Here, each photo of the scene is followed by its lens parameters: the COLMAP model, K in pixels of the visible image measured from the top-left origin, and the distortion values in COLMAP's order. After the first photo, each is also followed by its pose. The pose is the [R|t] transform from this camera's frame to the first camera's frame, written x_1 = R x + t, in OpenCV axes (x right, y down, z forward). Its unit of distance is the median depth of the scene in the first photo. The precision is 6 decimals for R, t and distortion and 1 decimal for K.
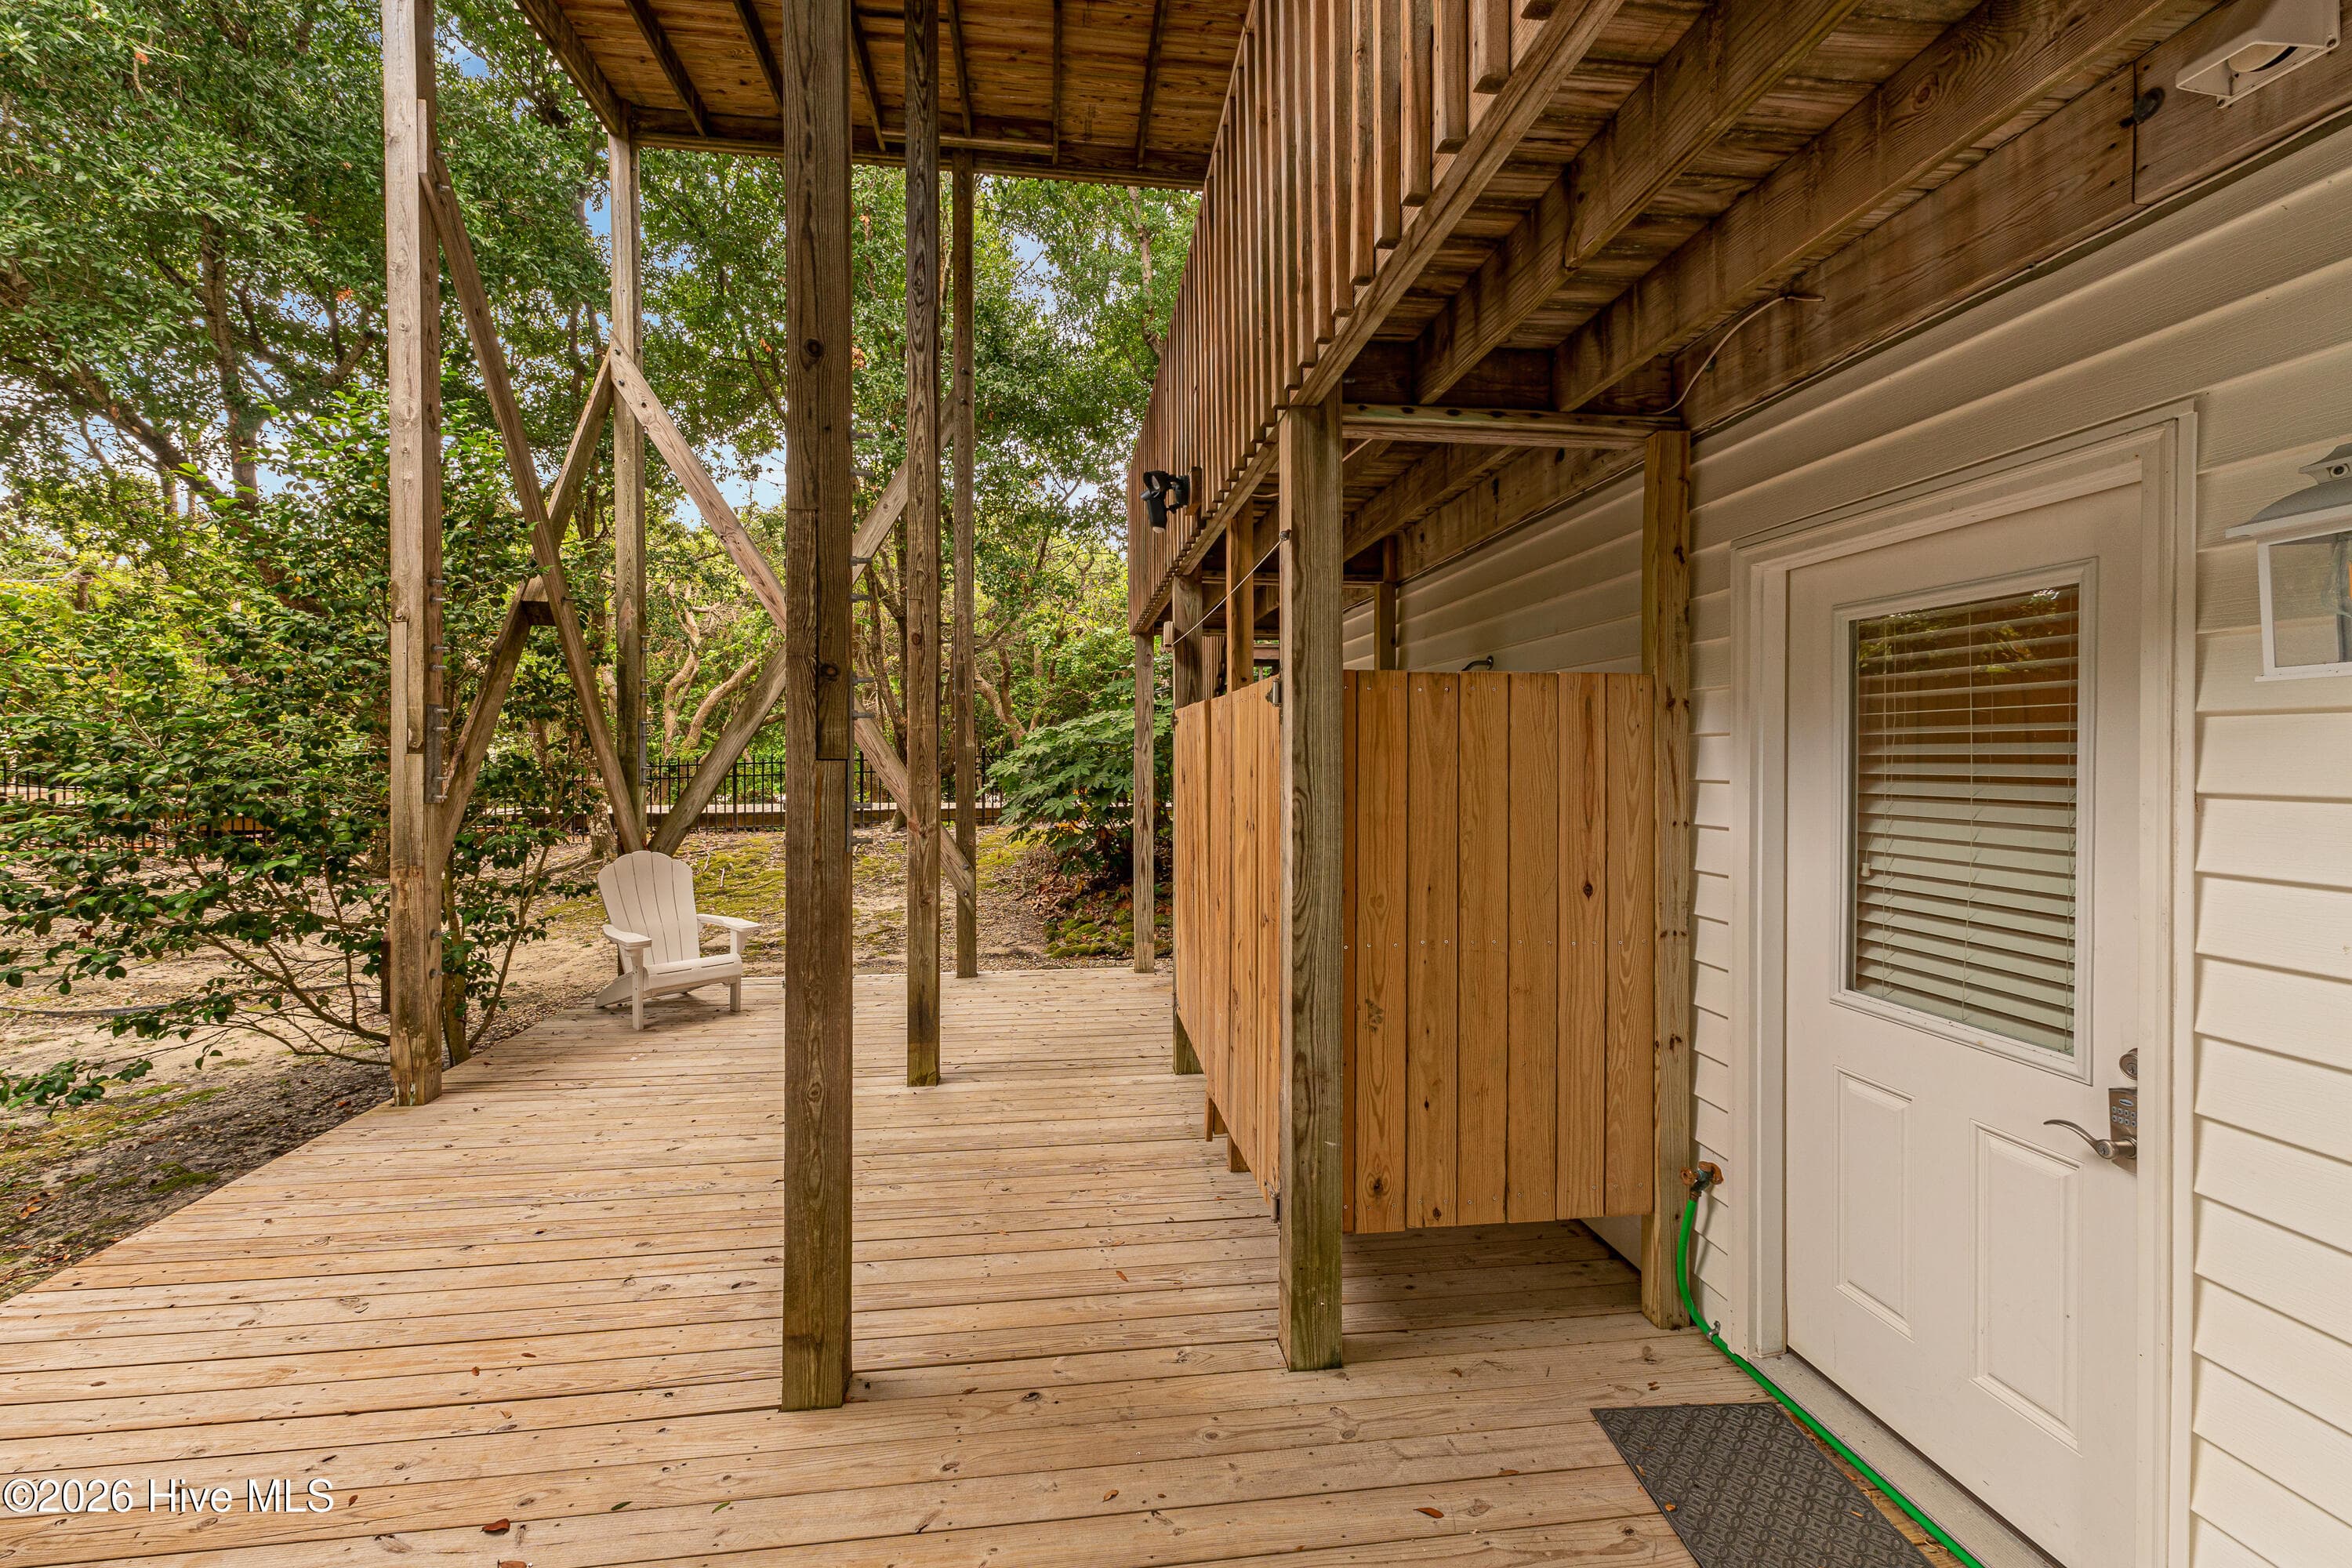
lens RADIAL K [[993.5, 0, 1190.1], [0, 993.5, 762.3], [0, 0, 1]] dist [0.006882, -0.000403]
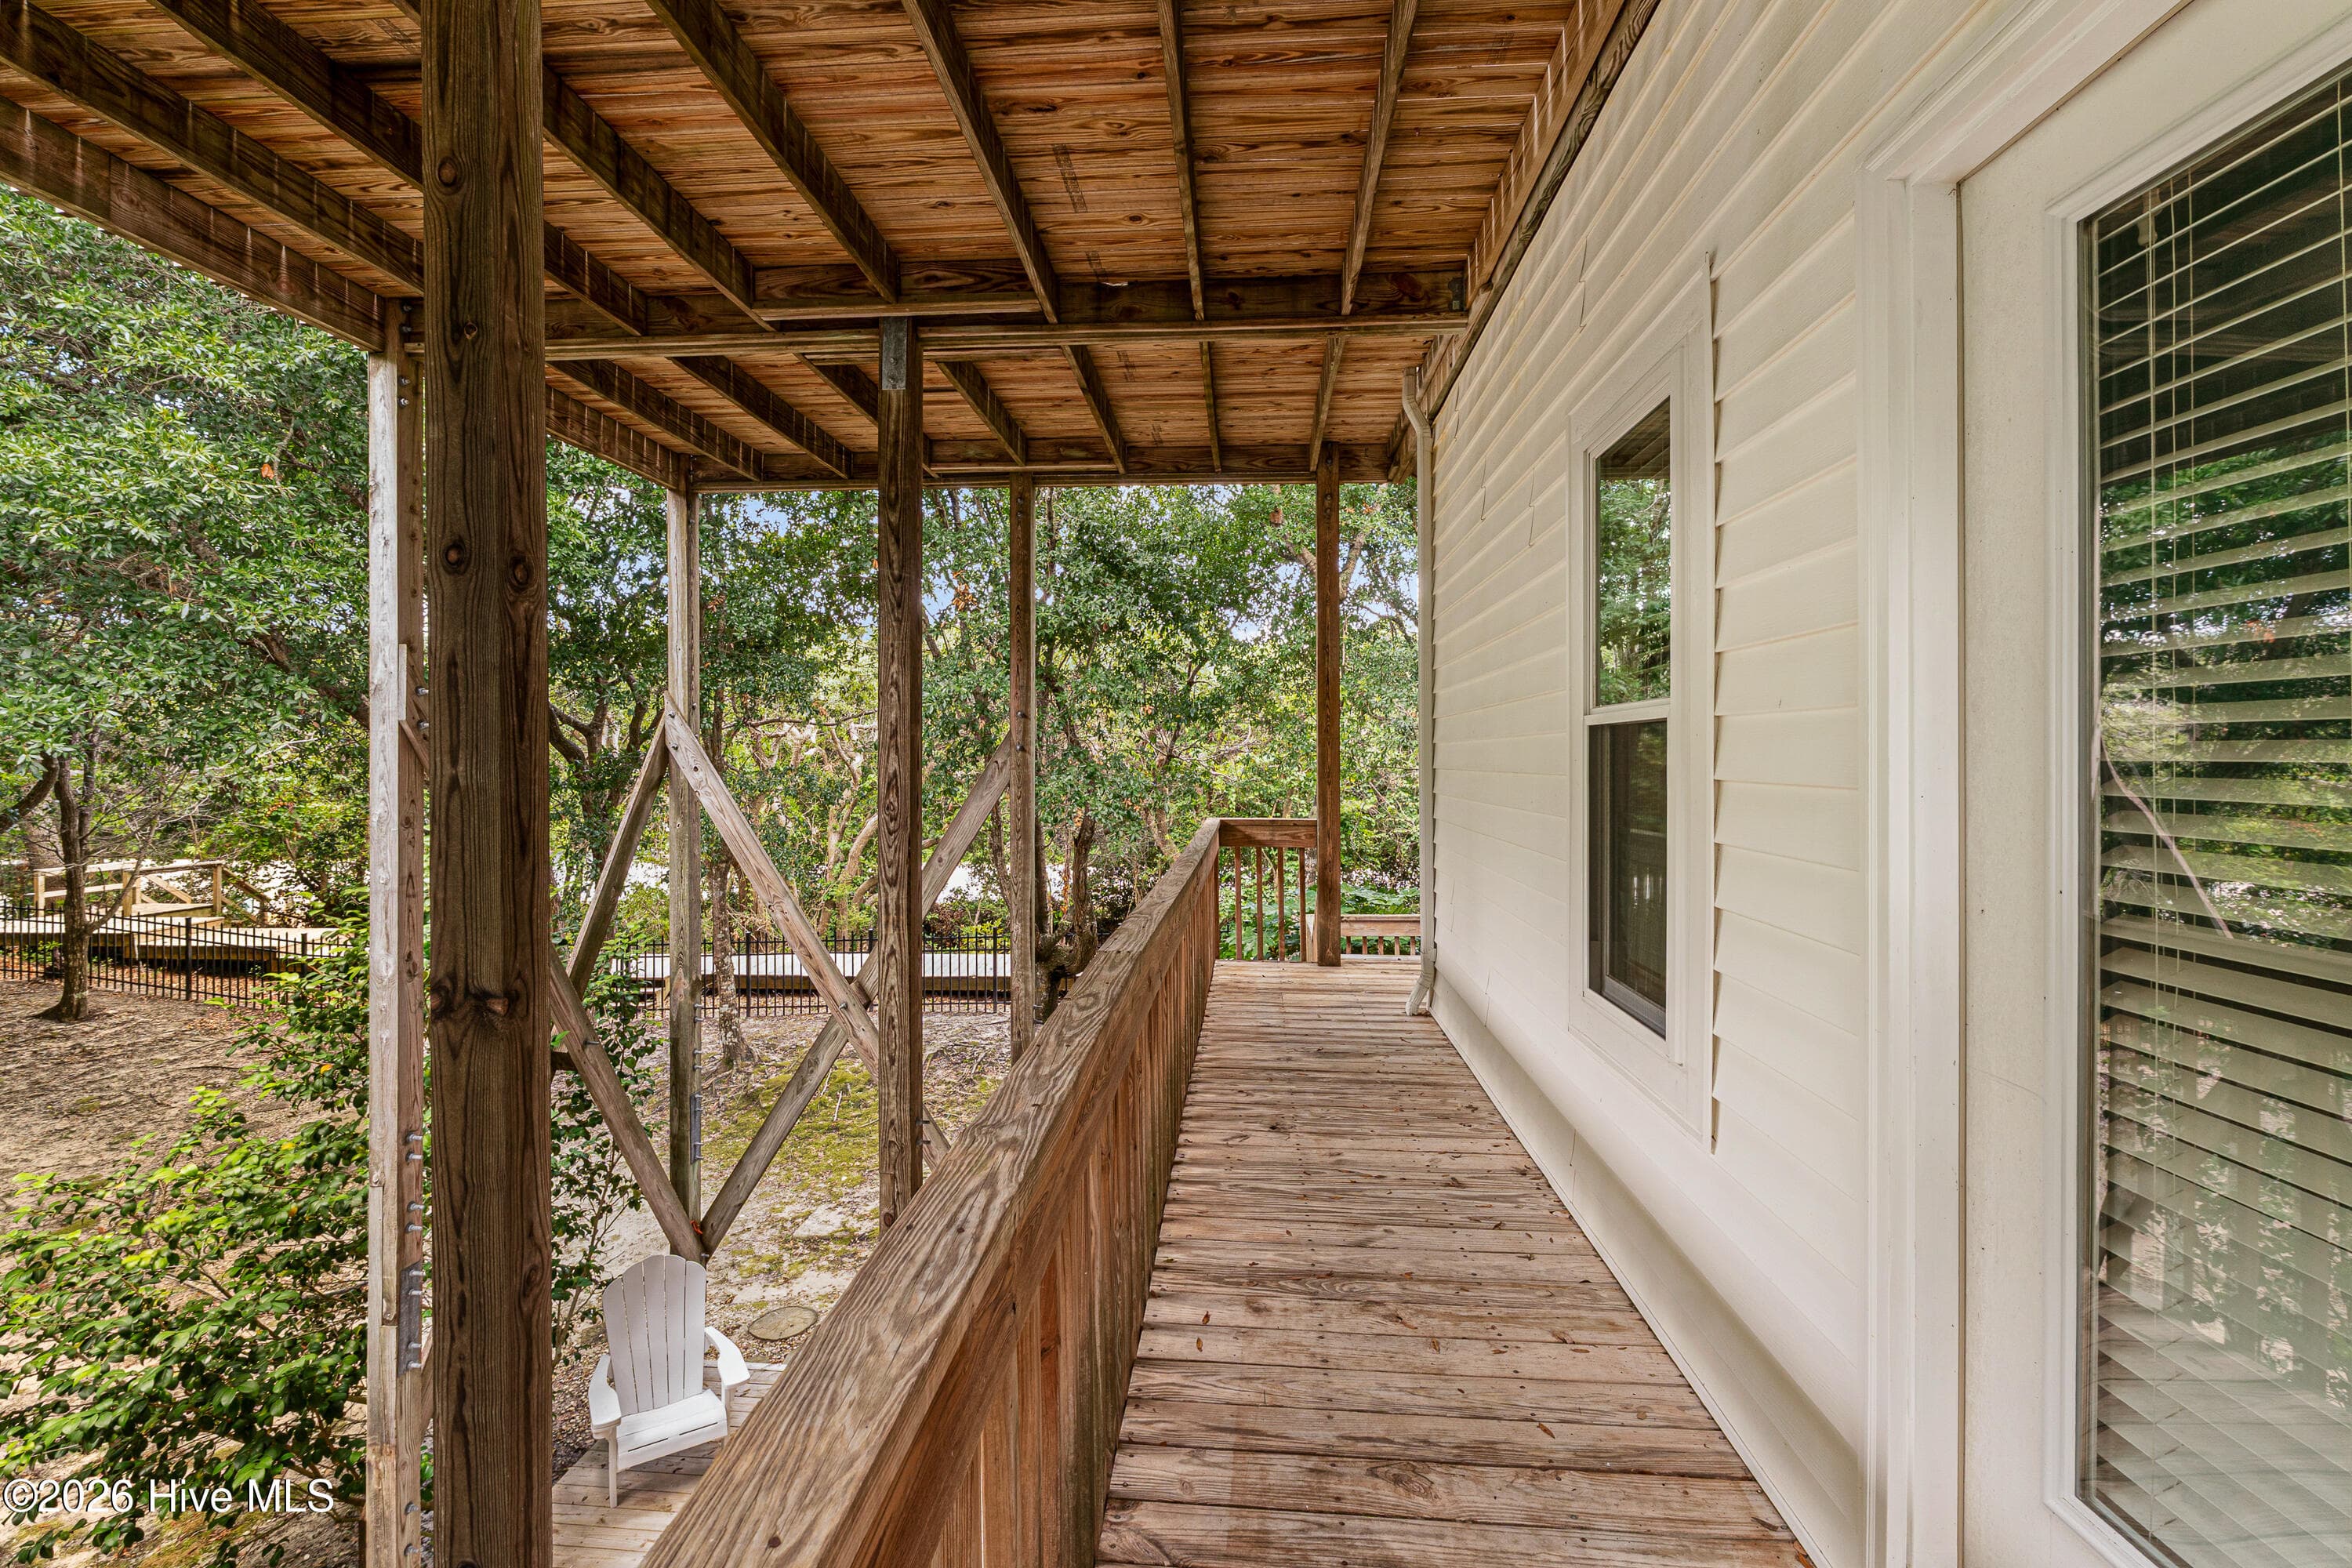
lens RADIAL K [[1060.6, 0, 1169.8], [0, 1060.6, 760.9], [0, 0, 1]] dist [-0.005370, -0.000619]
pose [[0.977274, -0.002175, -0.211967, 0.153862], [-0.002119, 0.999797, -0.020028, -0.502915], [0.211967, 0.020022, 0.977072, 0.159901]]
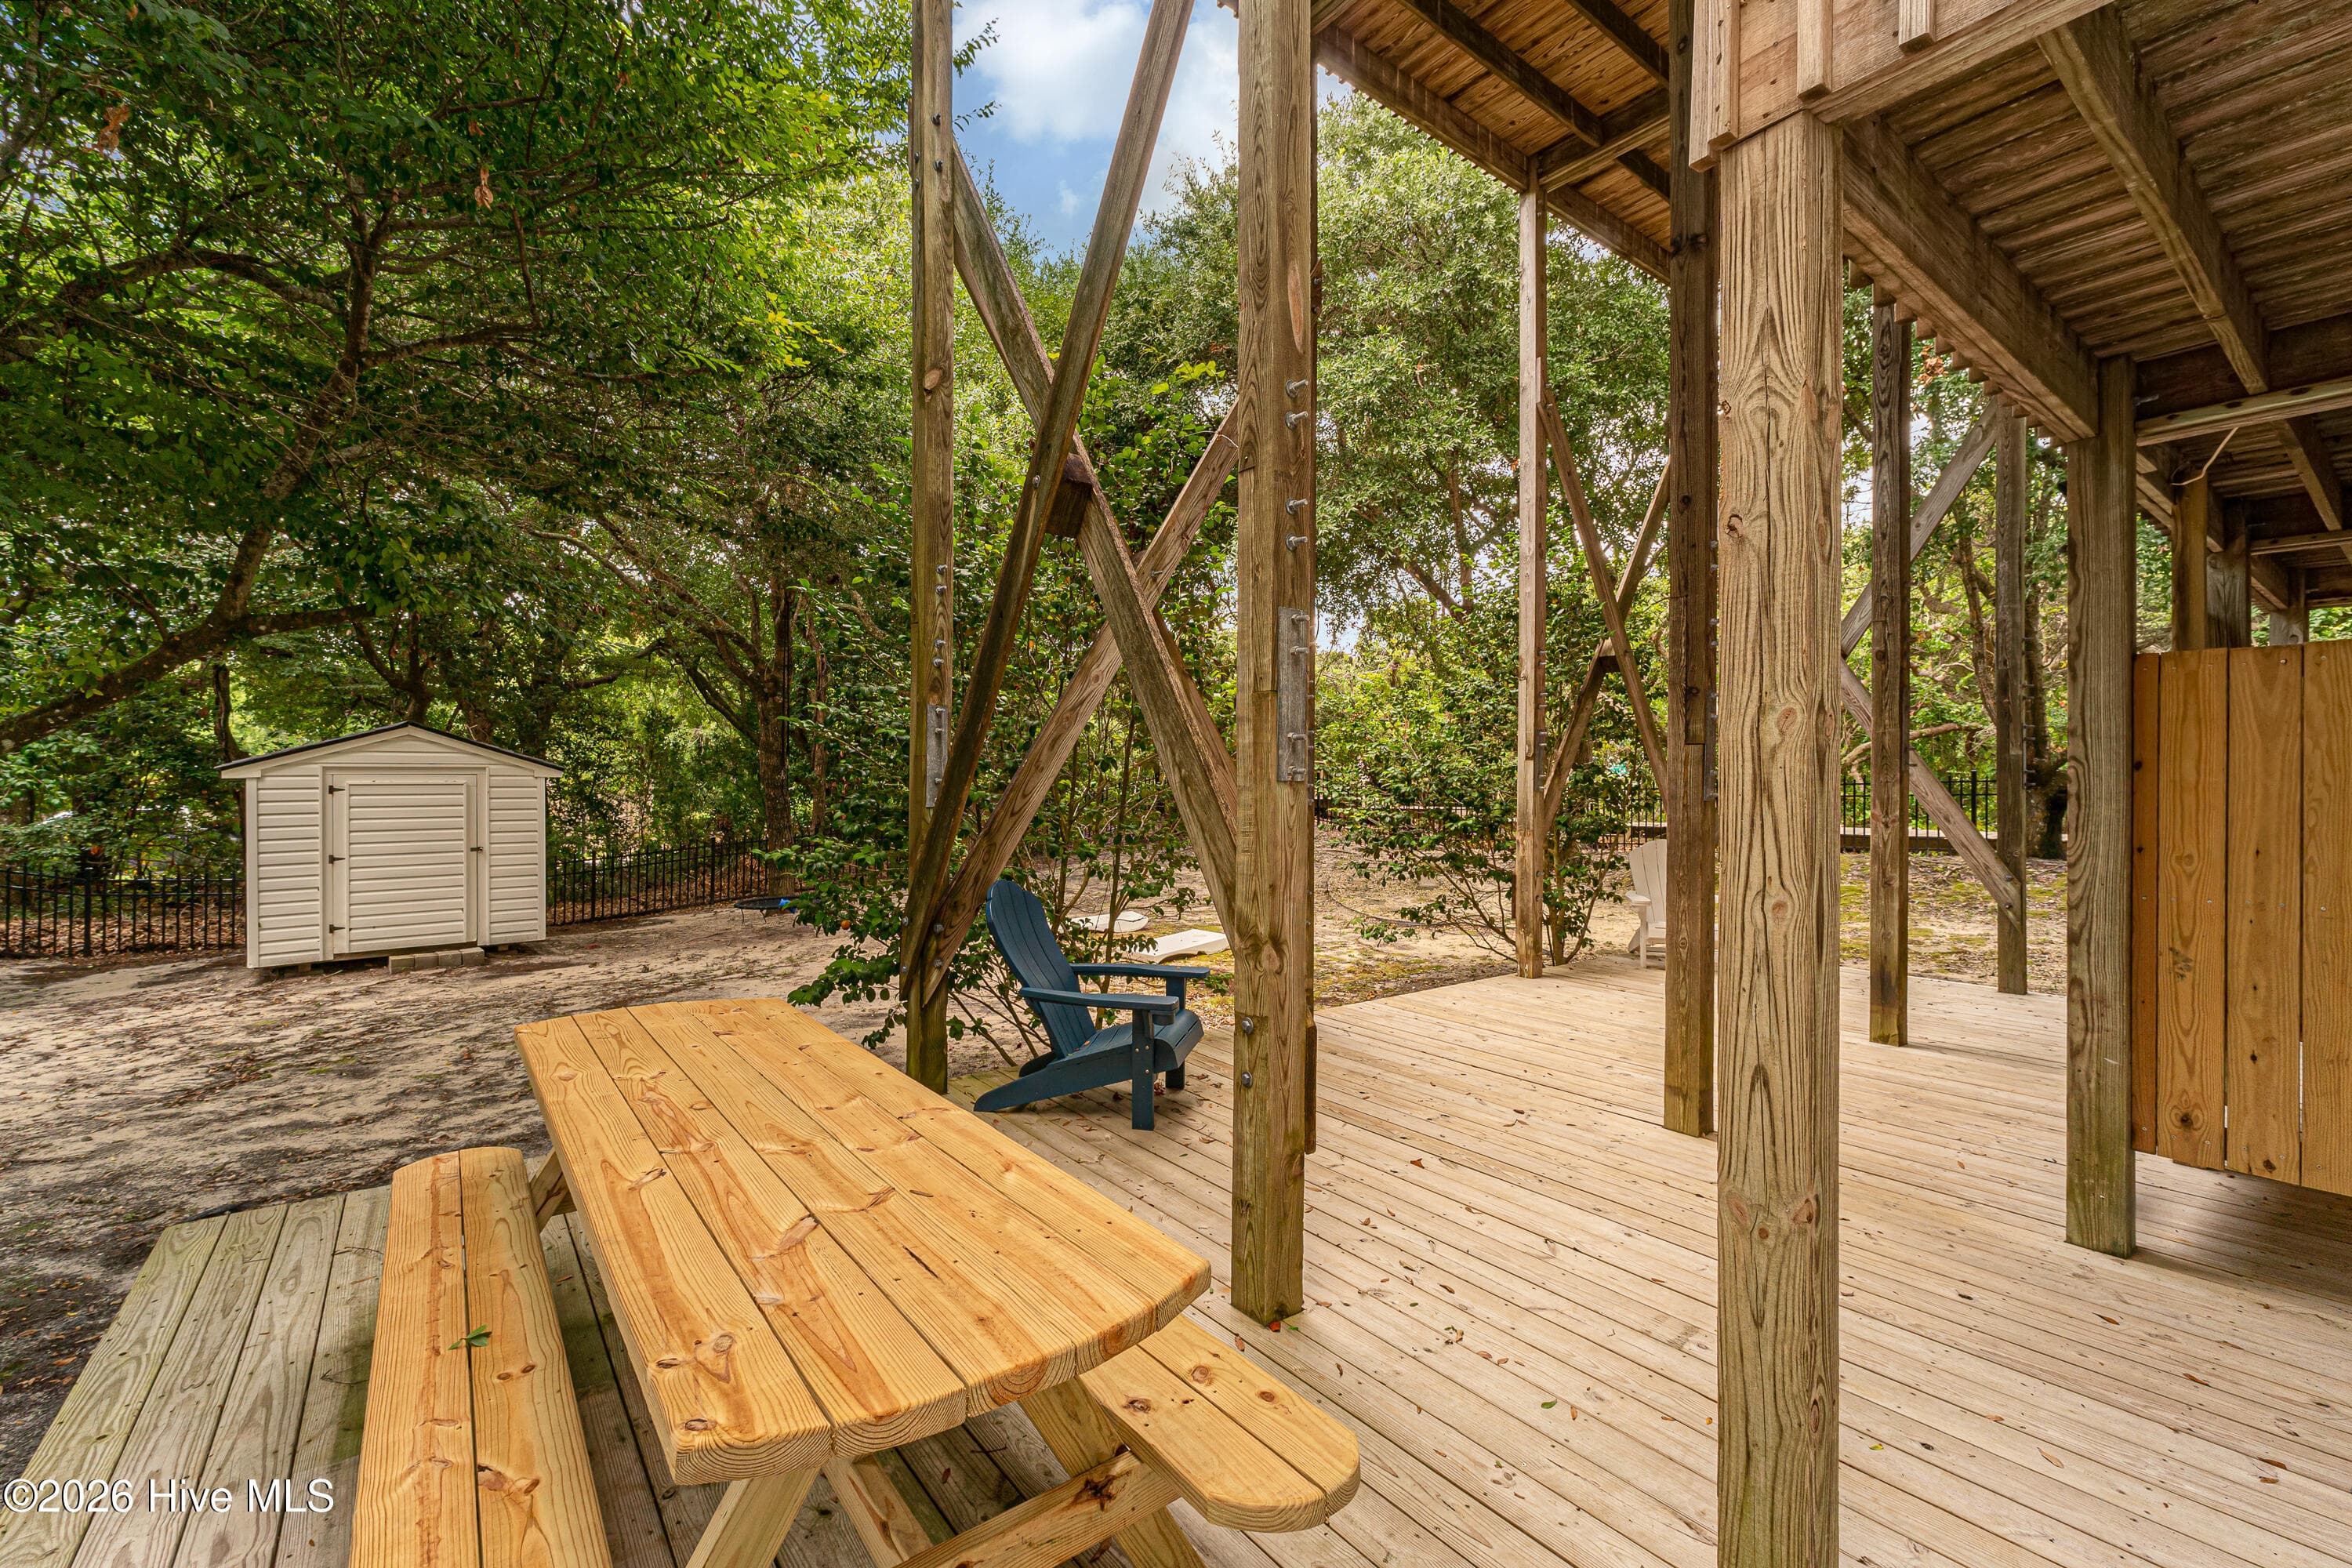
lens RADIAL K [[993.5, 0, 1182.2], [0, 993.5, 783.1], [0, 0, 1]] dist [0.006882, -0.000403]
pose [[0.501074, 0.002664, -0.865400, 0.325447], [-0.011970, 0.999921, -0.003852, 0.039658], [0.865322, 0.012289, 0.501066, -0.286083]]
